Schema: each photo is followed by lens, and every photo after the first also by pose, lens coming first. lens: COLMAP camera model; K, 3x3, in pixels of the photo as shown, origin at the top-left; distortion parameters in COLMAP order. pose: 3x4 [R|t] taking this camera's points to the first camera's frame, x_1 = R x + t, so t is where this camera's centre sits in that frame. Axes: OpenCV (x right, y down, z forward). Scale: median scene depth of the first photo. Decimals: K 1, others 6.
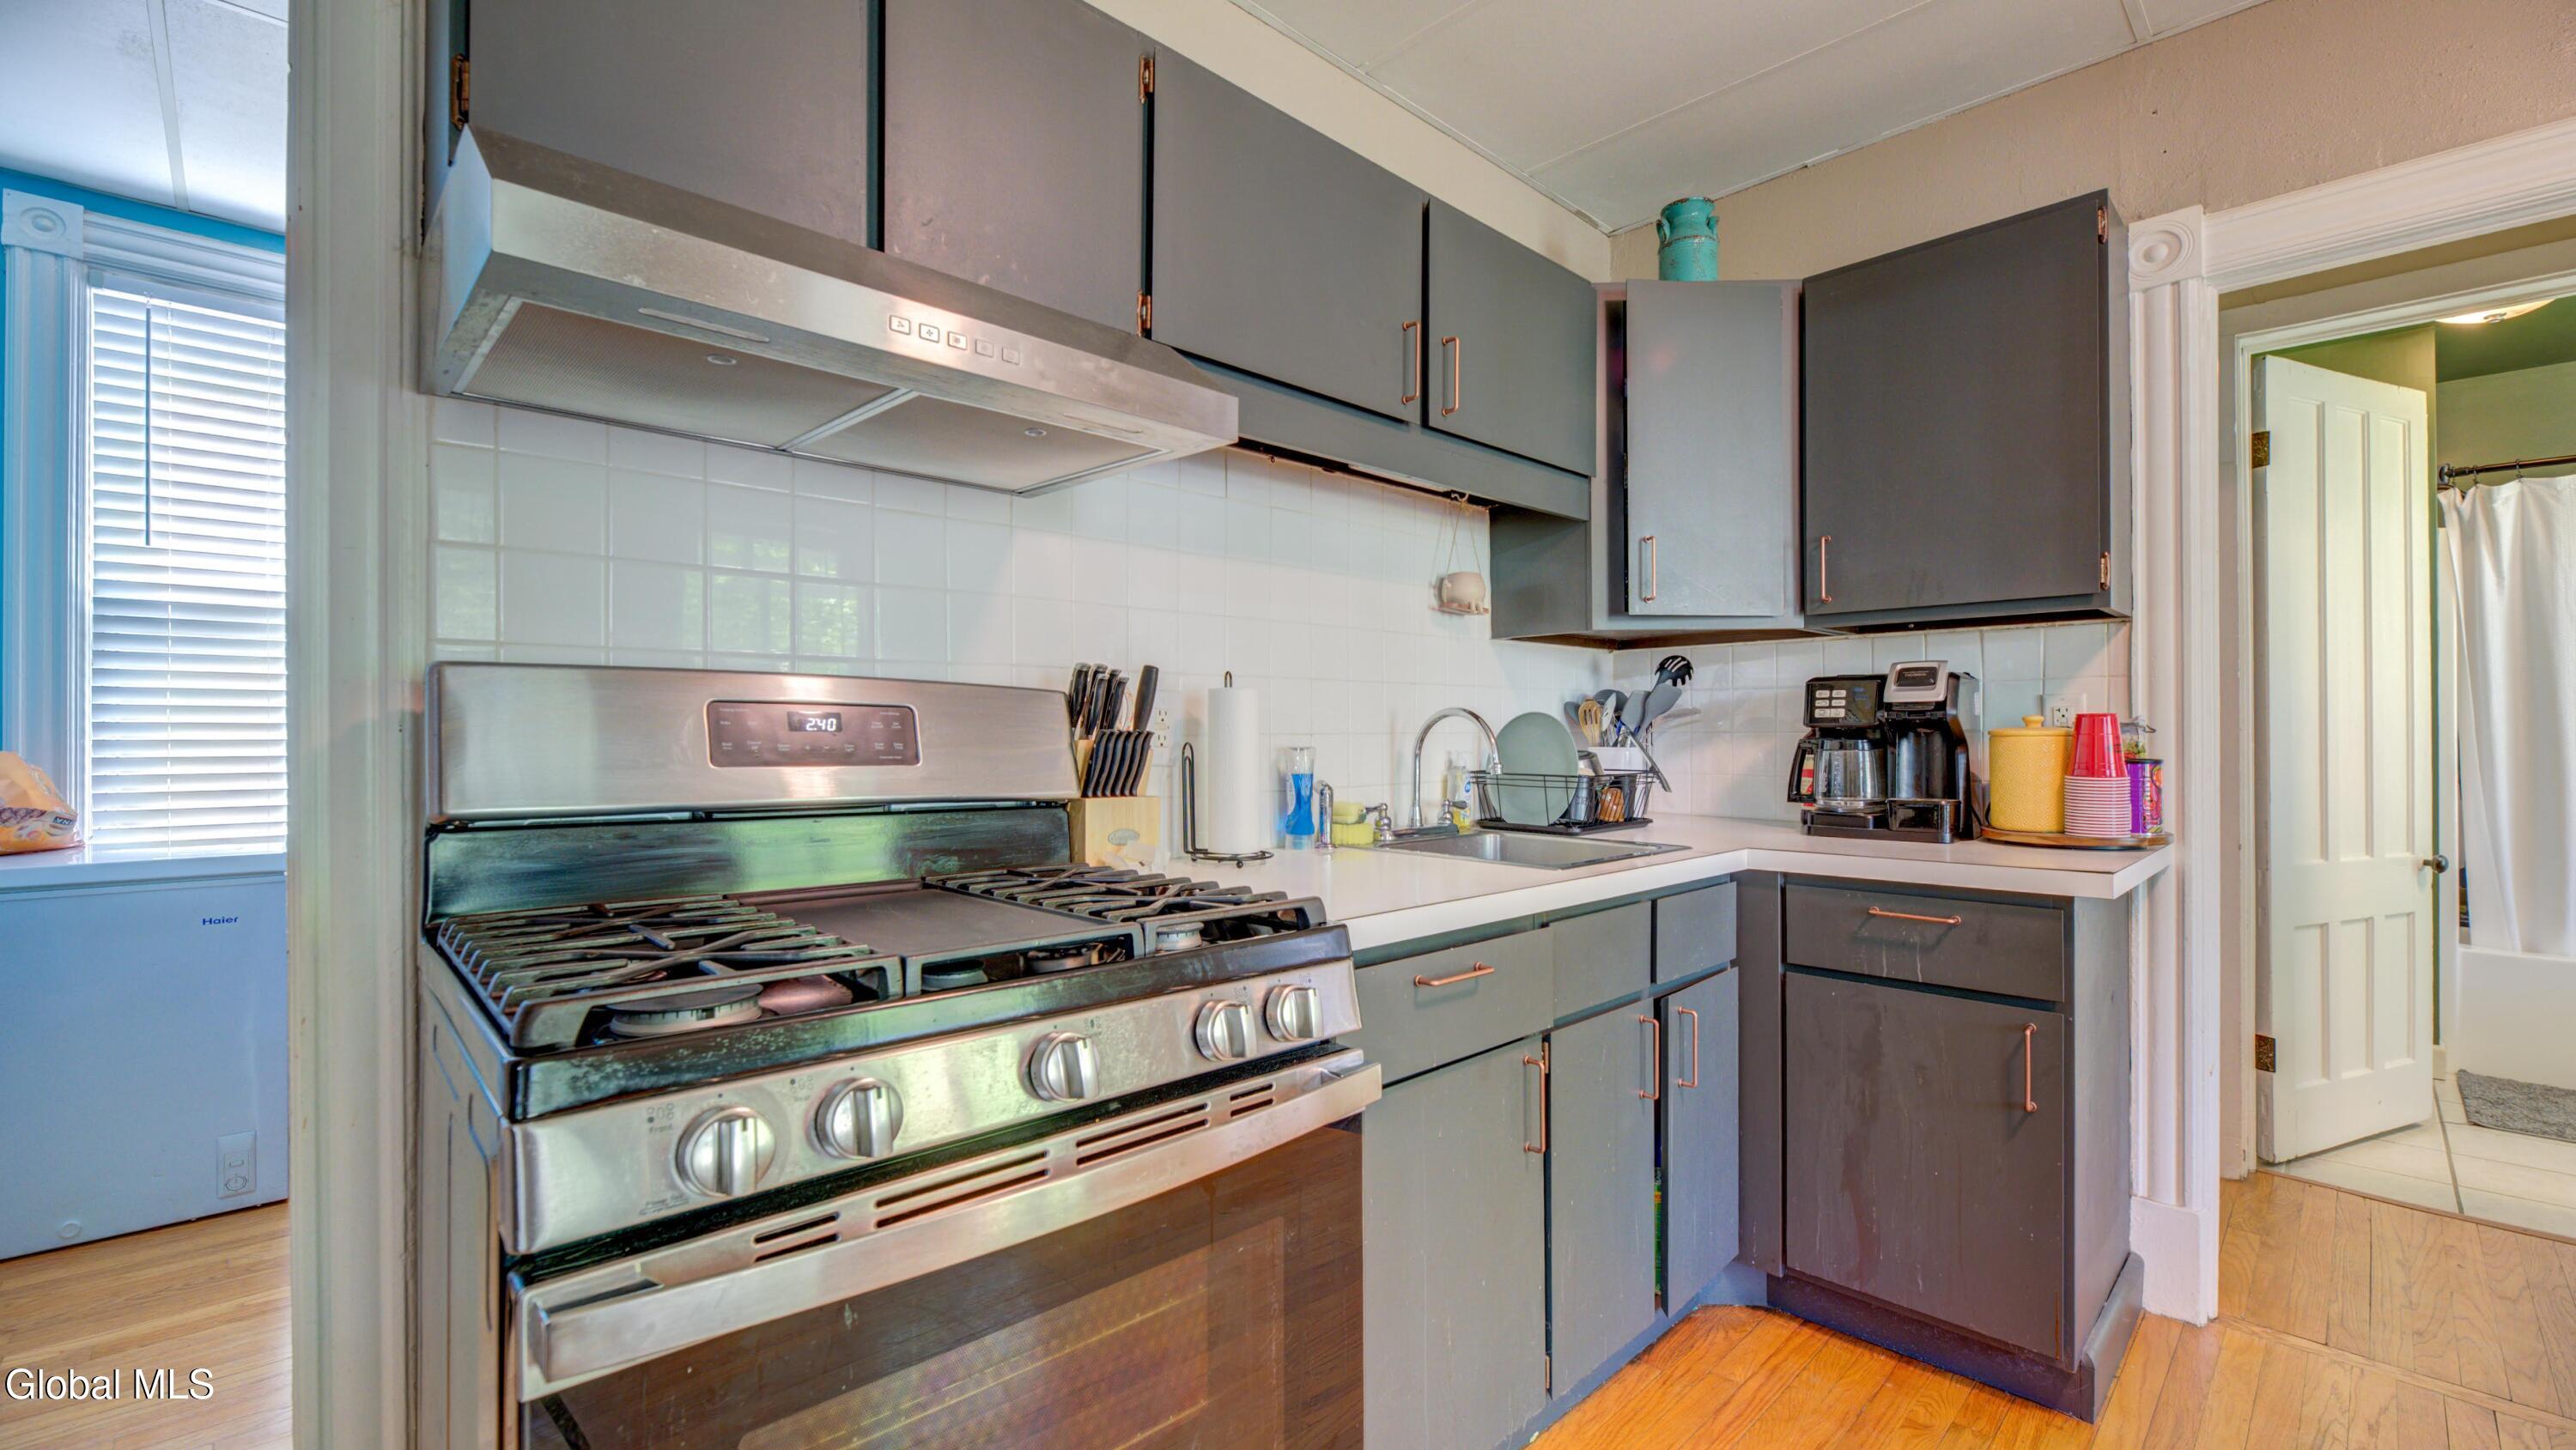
lens RADIAL K [[1080.4, 0, 1292.8], [0, 1080.4, 727.1], [0, 0, 1]] dist [0.001338, 0.000046]
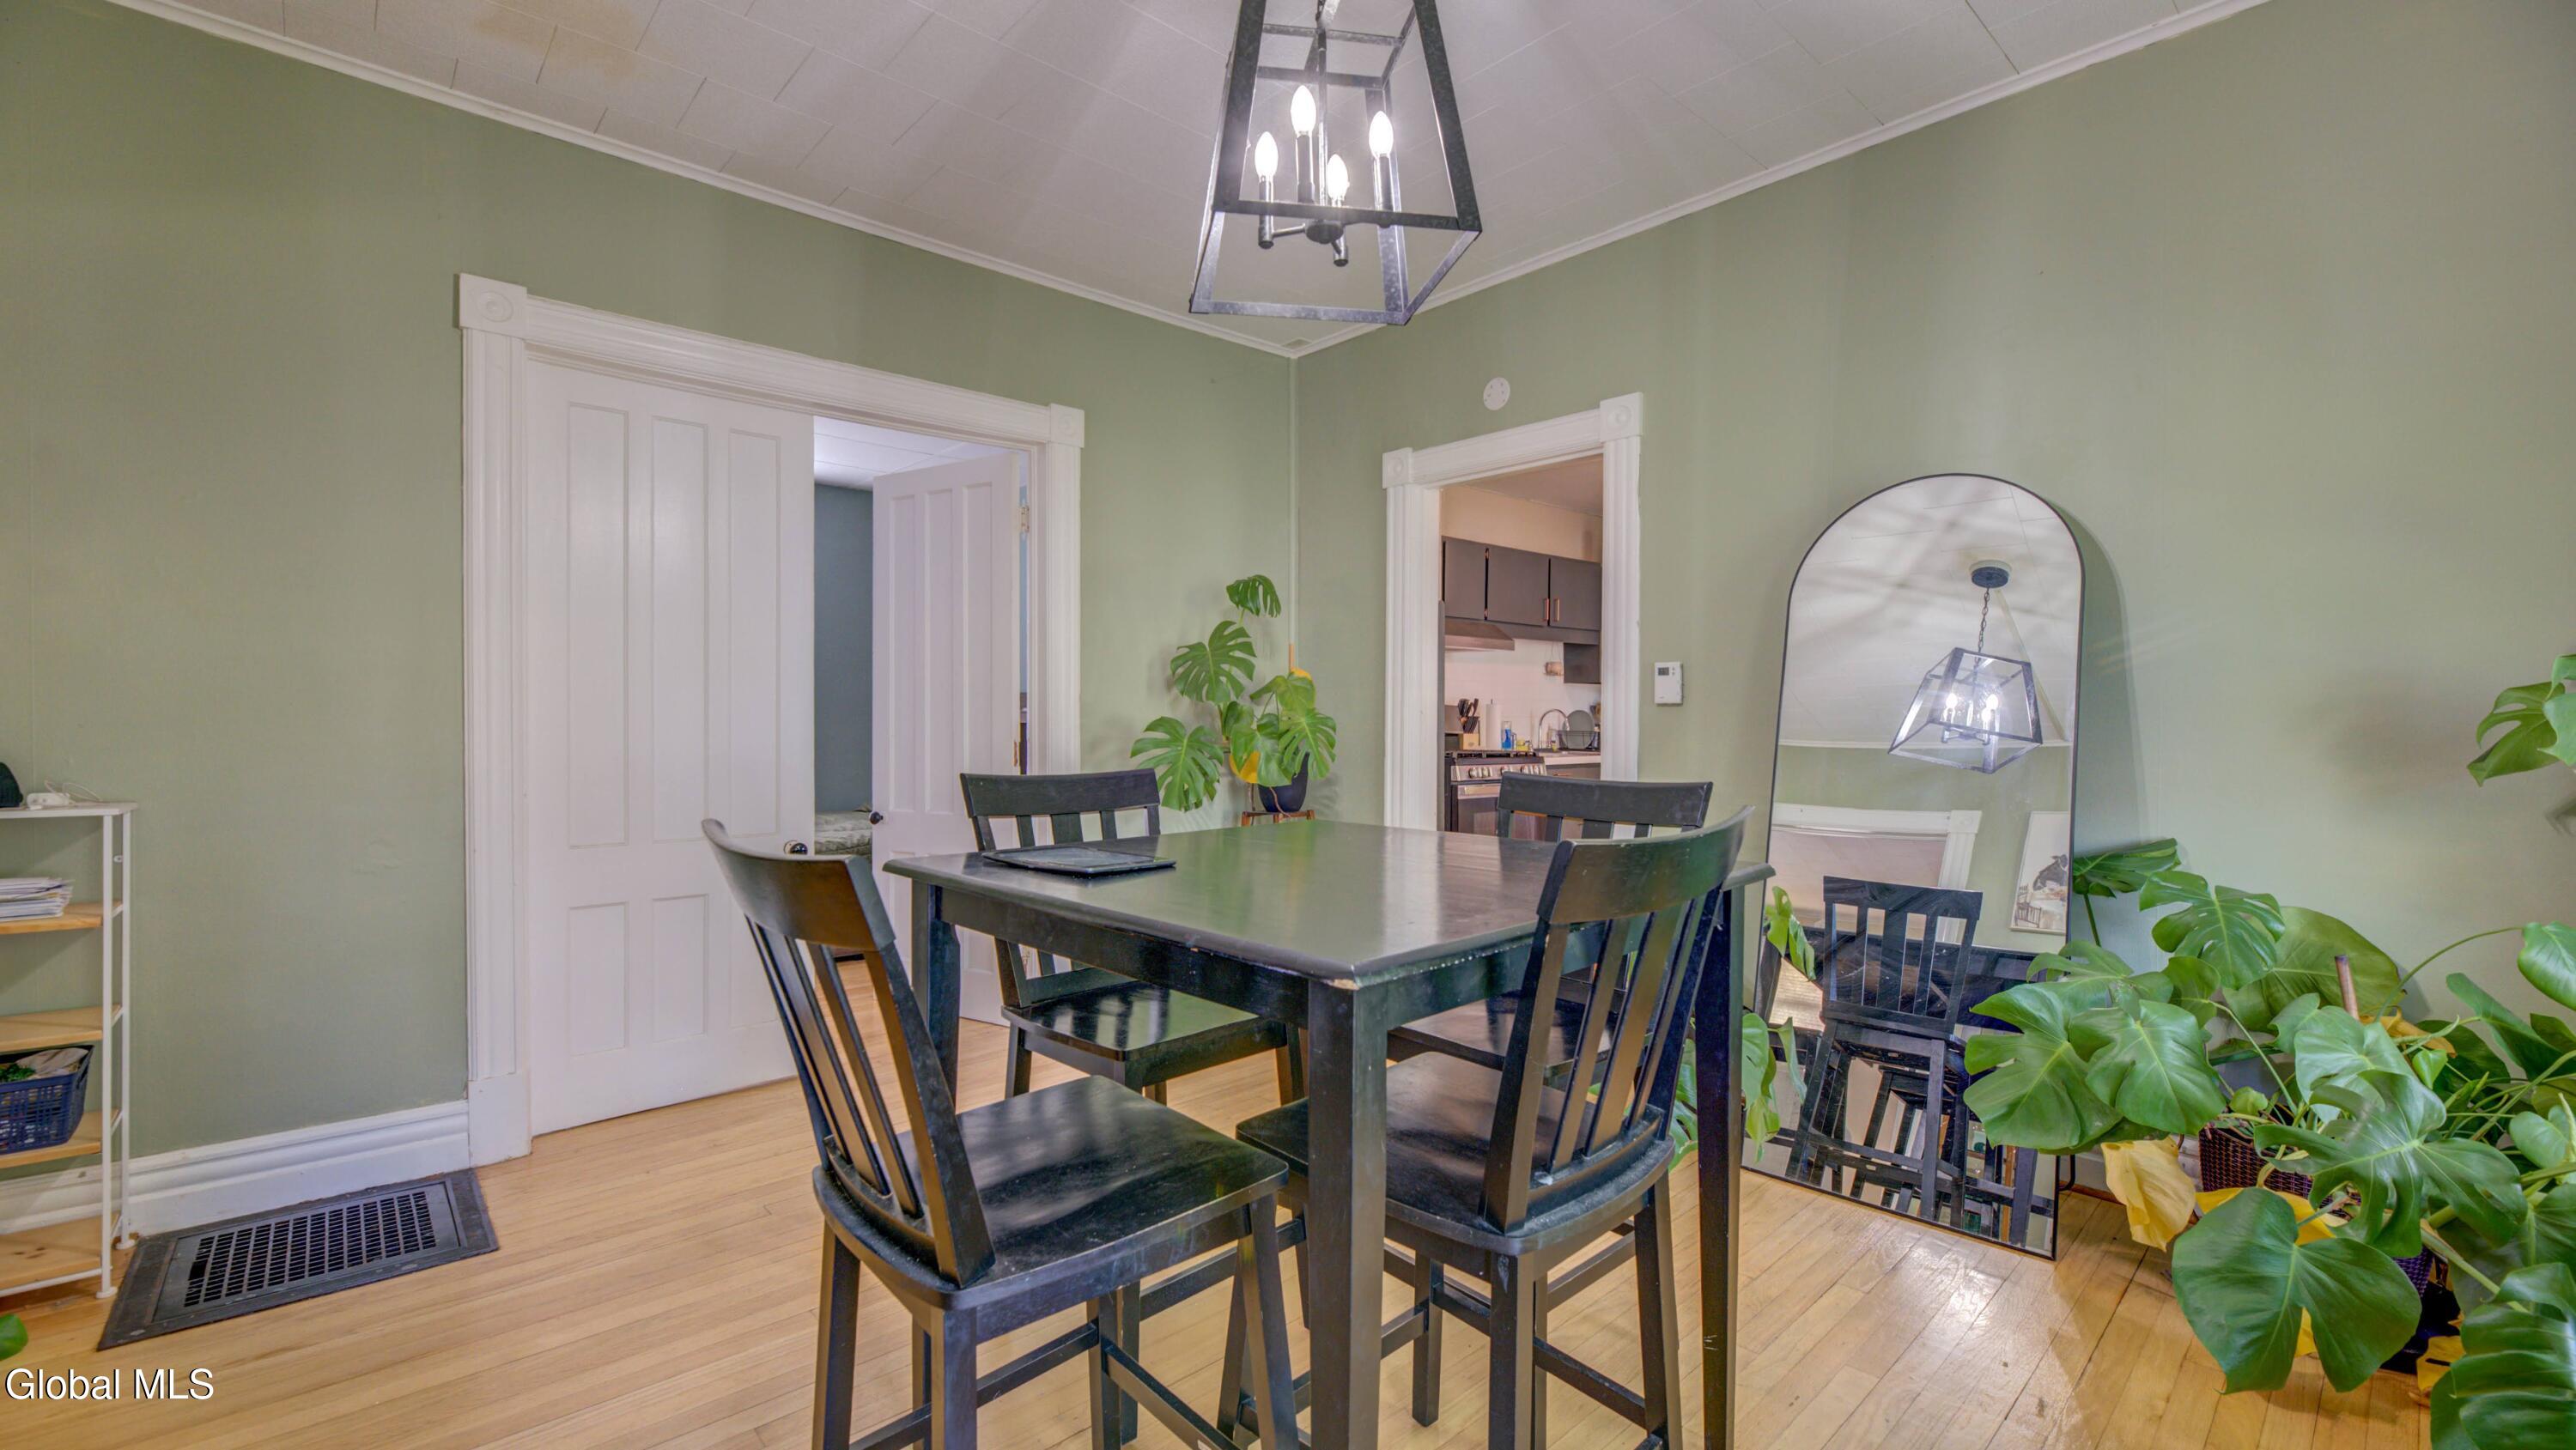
lens RADIAL K [[1080.4, 0, 1277.2], [0, 1080.4, 741.2], [0, 0, 1]] dist [0.001338, 0.000046]
pose [[0.998902, 0.005619, -0.046506, -0.481677], [-0.004337, 0.999609, 0.027615, -0.007632], [0.046643, -0.027383, 0.998536, -2.064523]]
